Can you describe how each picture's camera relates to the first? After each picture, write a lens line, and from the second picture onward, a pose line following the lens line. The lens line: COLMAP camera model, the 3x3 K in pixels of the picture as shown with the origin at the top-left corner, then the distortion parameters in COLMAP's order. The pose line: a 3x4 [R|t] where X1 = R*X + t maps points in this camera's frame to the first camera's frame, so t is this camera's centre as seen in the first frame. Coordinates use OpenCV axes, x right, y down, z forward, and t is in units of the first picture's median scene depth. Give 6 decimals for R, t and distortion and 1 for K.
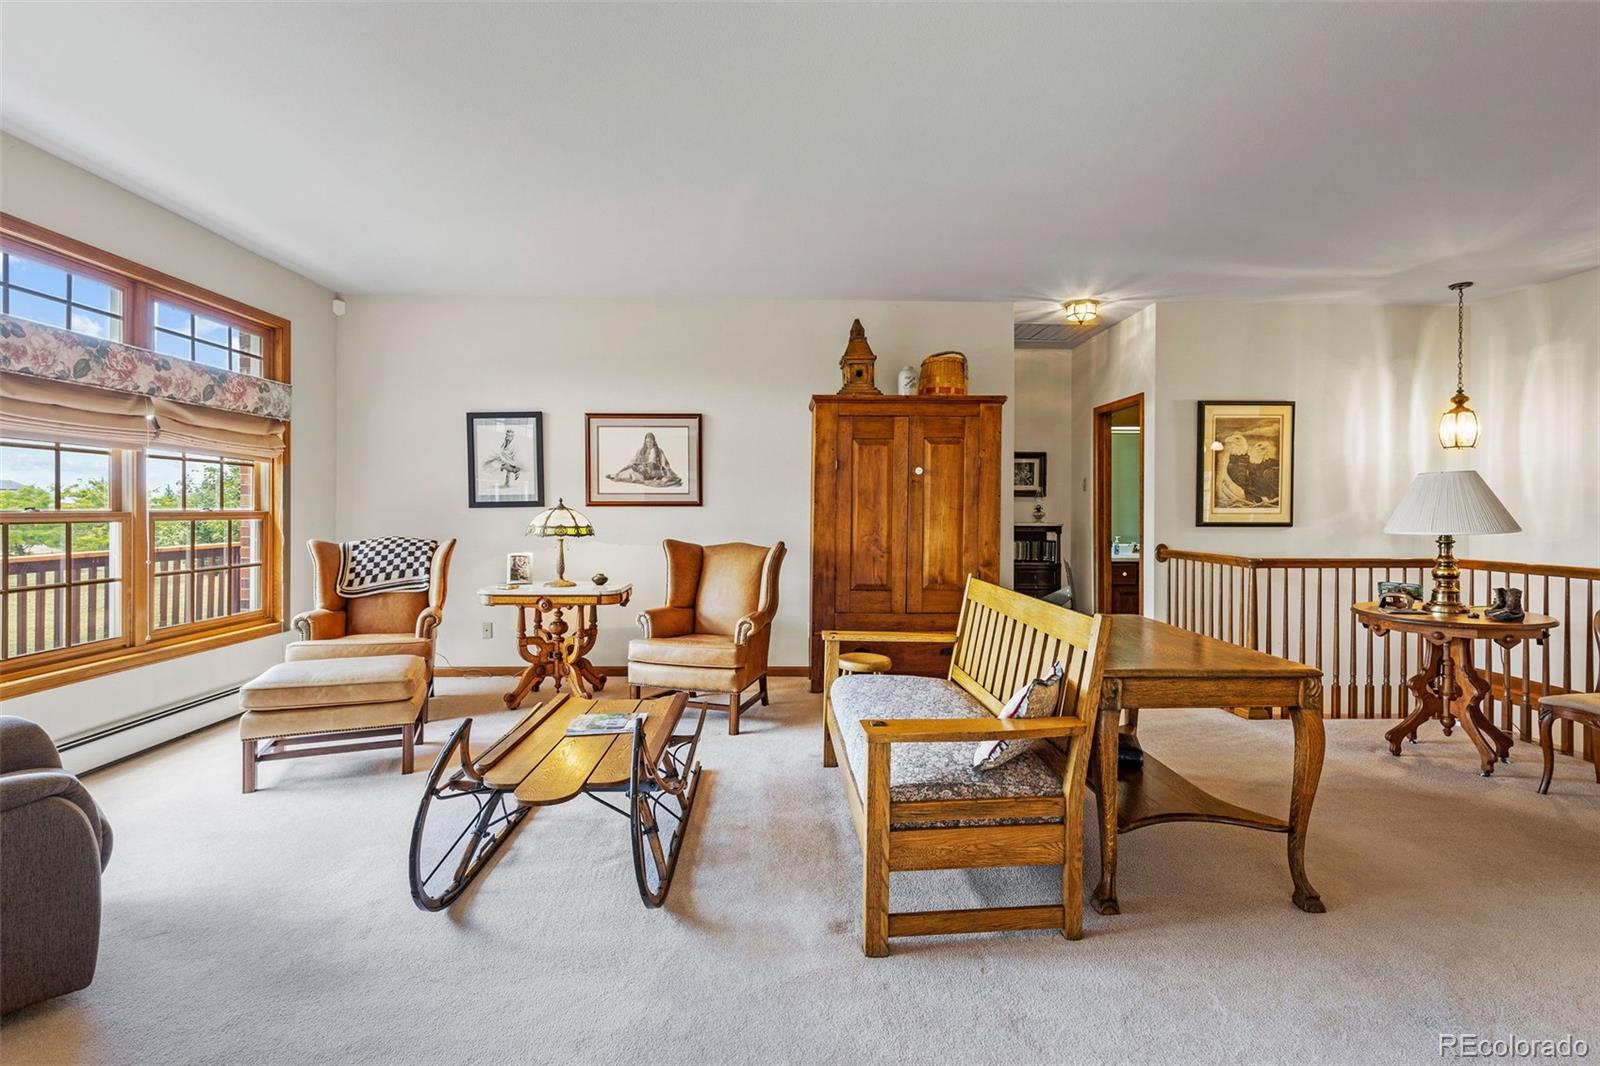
lens RADIAL K [[720.3, 0, 800.1], [0, 720.3, 513.1], [0, 0, 1]] dist [0.005551, 0.000226]
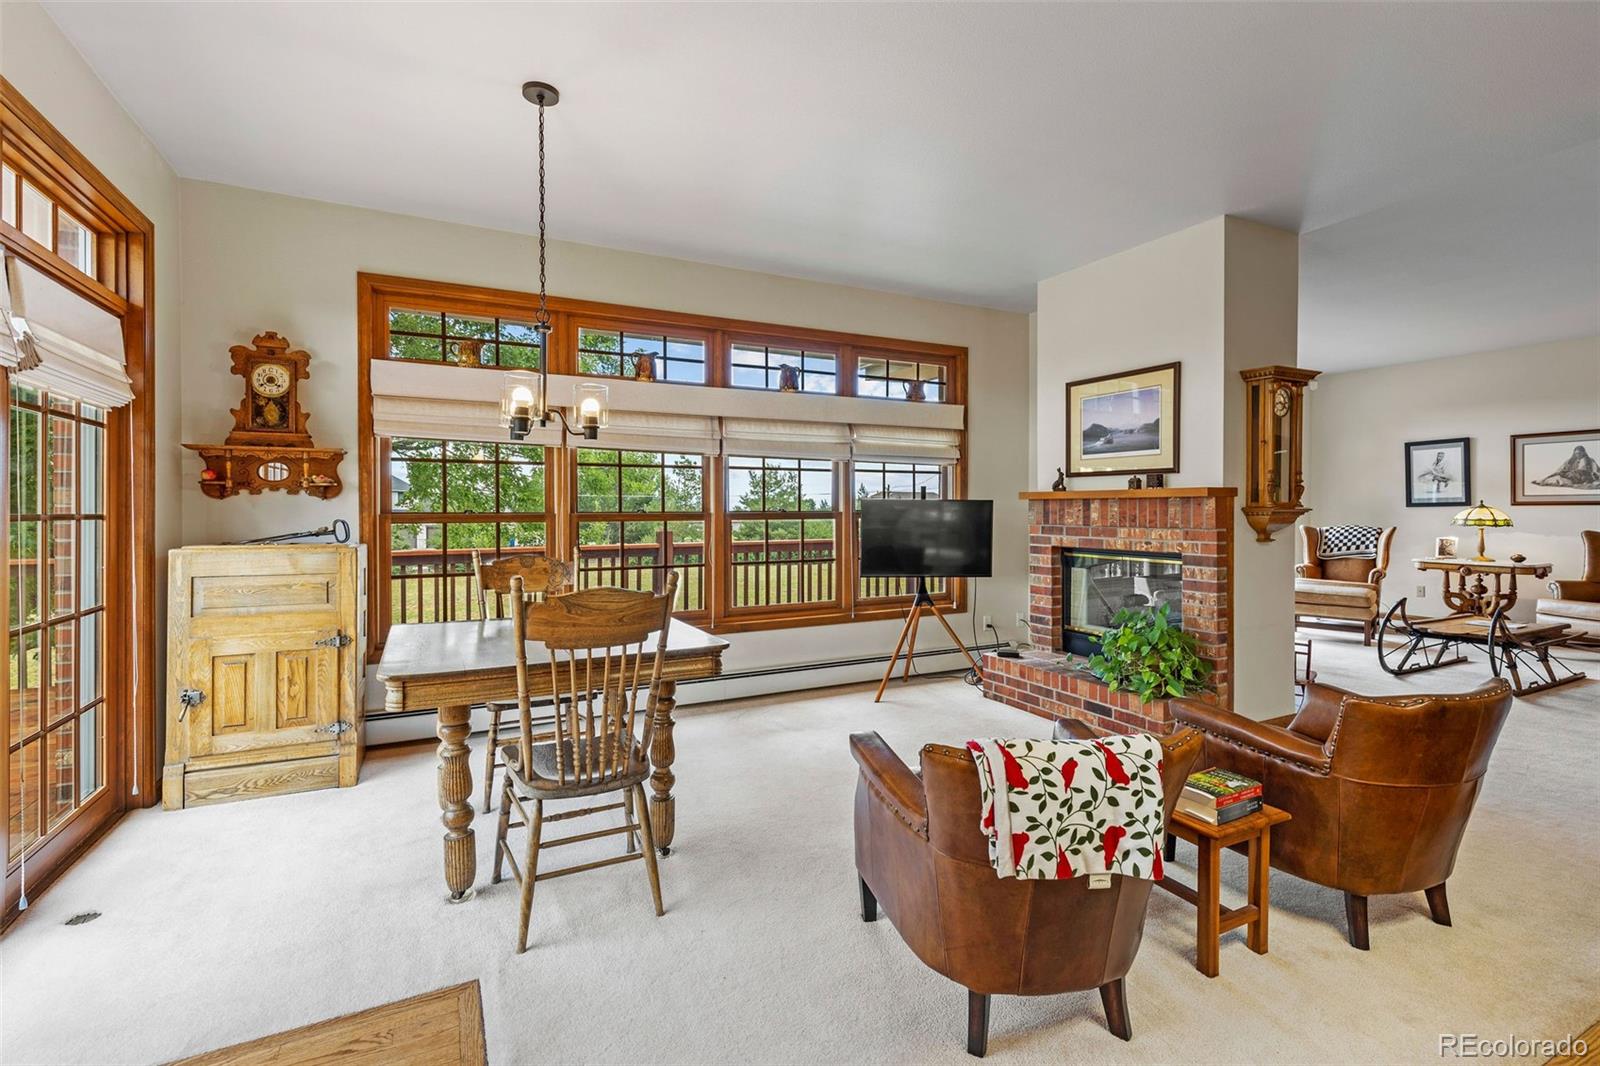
lens RADIAL K [[720.3, 0, 800.1], [0, 720.3, 513.1], [0, 0, 1]] dist [0.005551, 0.000226]
pose [[0.428742, -0.000080, -0.903427, 0.388157], [-0.001097, 0.999999, -0.000609, 0.007994], [0.903426, 0.001252, 0.428742, -0.845777]]
